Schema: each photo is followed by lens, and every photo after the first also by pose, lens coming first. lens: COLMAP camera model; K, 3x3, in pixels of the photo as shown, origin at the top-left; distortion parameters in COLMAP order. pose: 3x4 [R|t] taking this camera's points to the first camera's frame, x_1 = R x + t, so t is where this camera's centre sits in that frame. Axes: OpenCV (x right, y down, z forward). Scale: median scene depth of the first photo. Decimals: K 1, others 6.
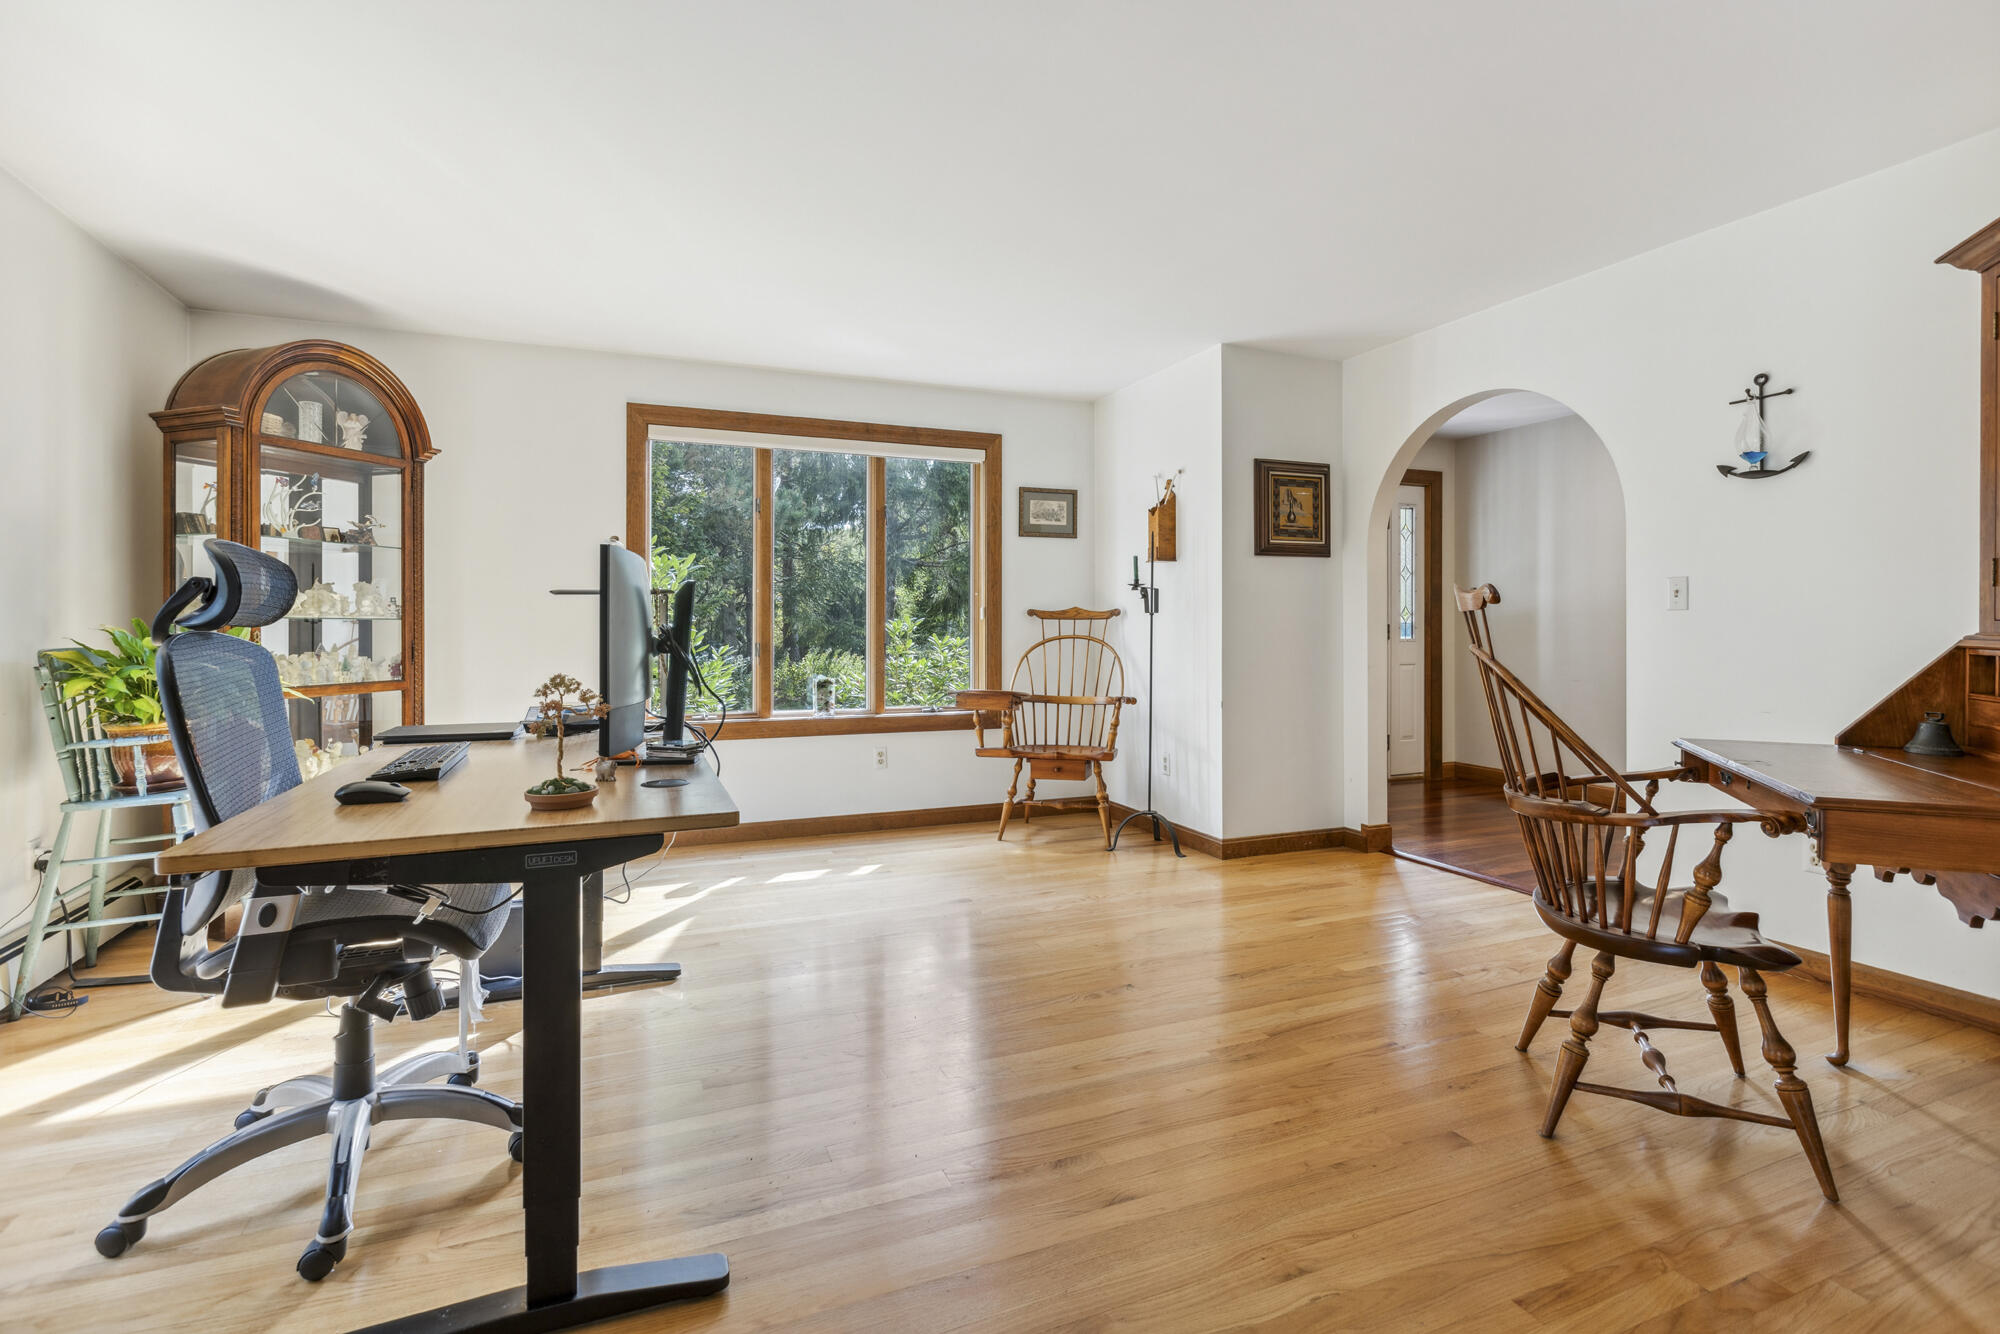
lens RADIAL K [[933.8, 0, 995.4], [0, 933.8, 649.9], [0, 0, 1]] dist [0.002027, 0.000313]
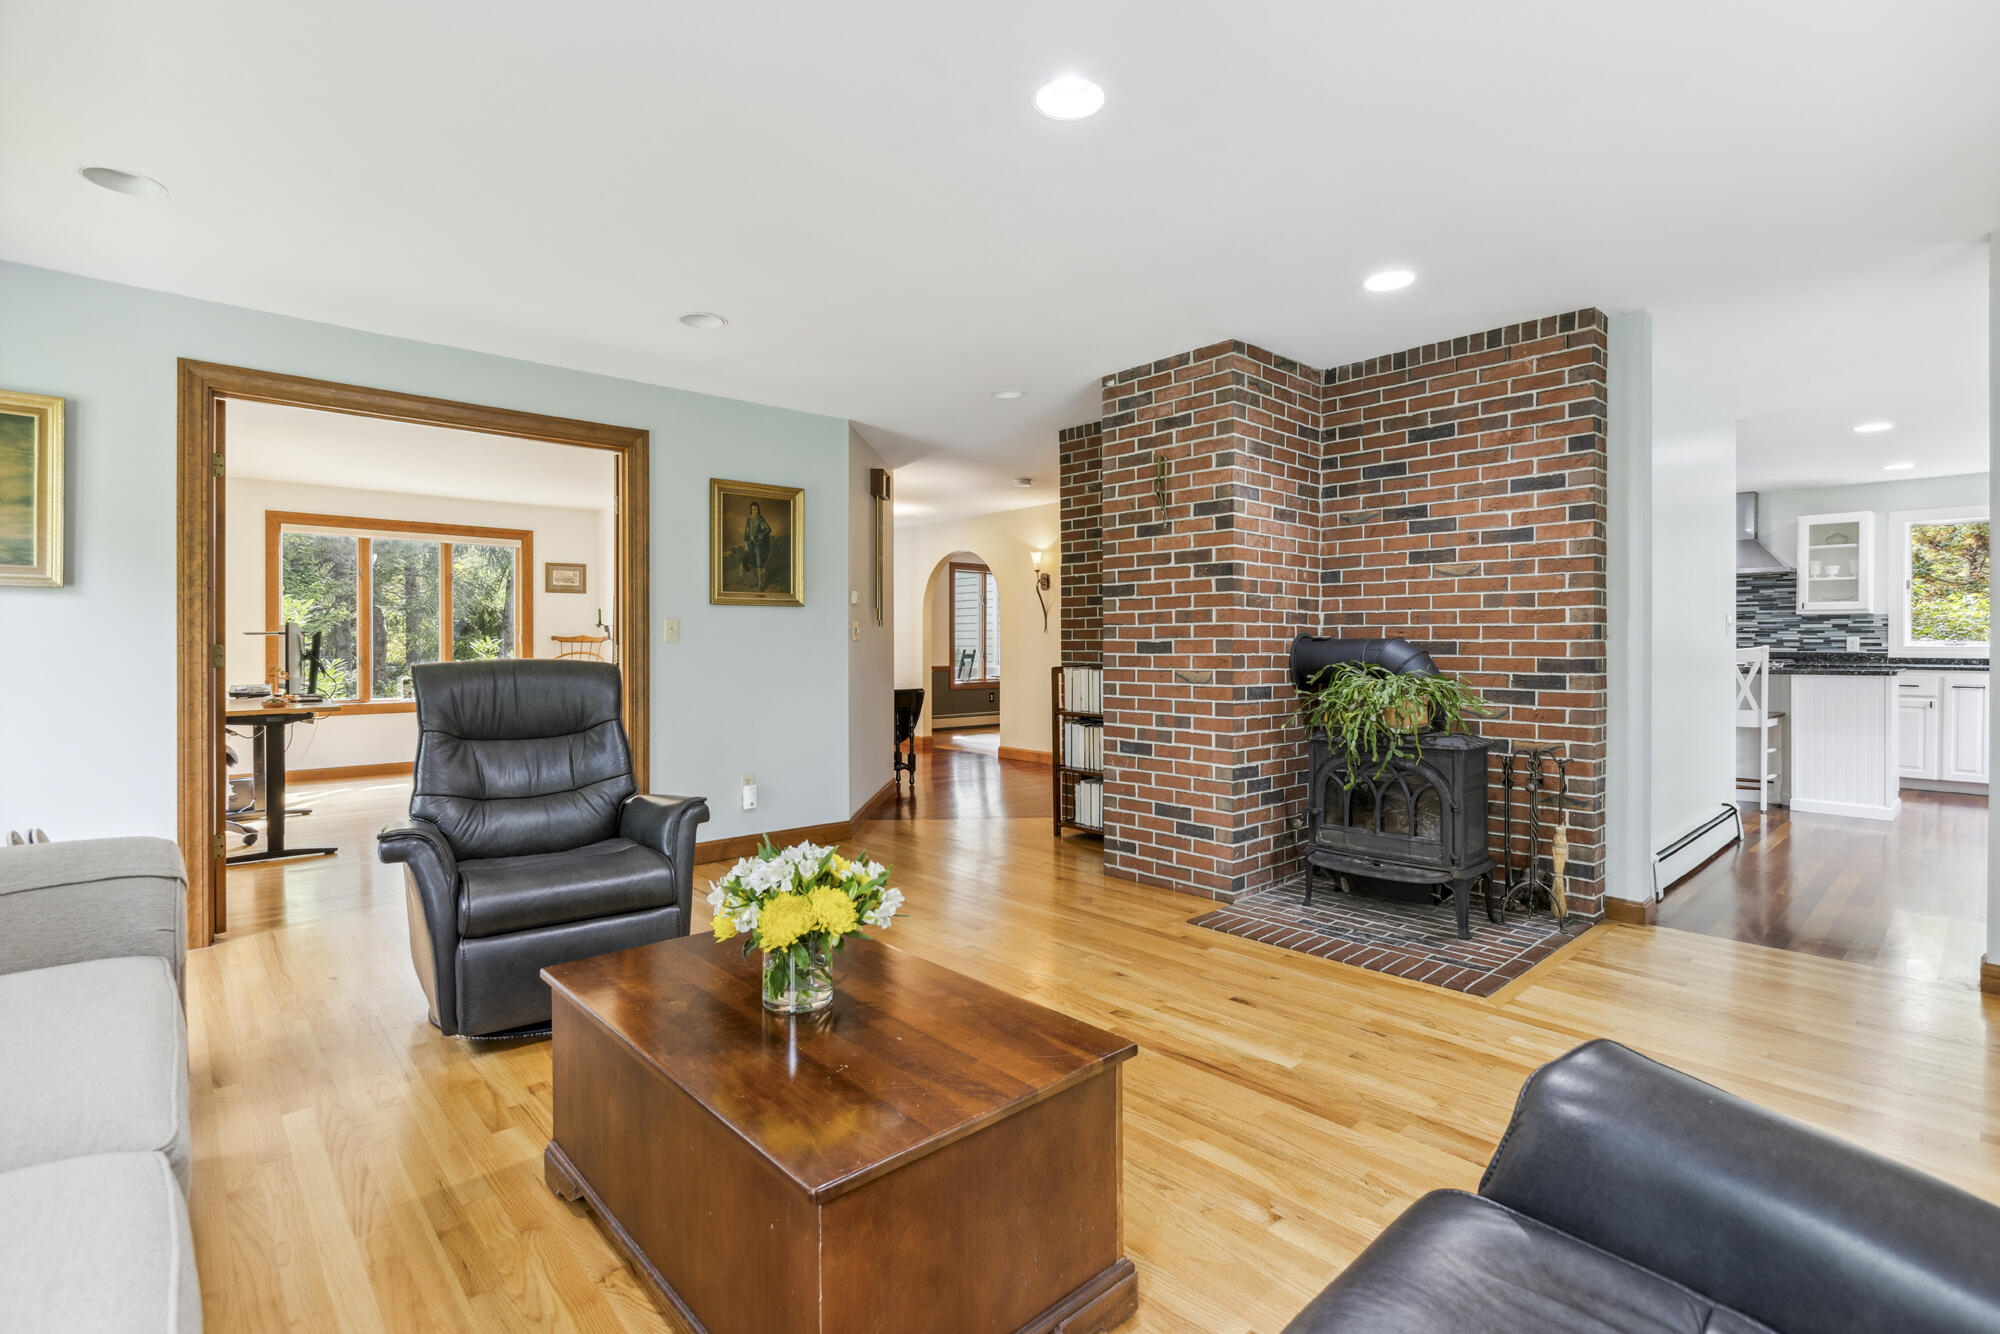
lens RADIAL K [[933.8, 0, 1006.1], [0, 933.8, 667.8], [0, 0, 1]] dist [0.002027, 0.000313]
pose [[0.943531, -0.006029, 0.331229, 0.271472], [0.004924, 0.999979, 0.004174, 0.010952], [-0.331247, -0.002308, 0.943541, -0.924767]]
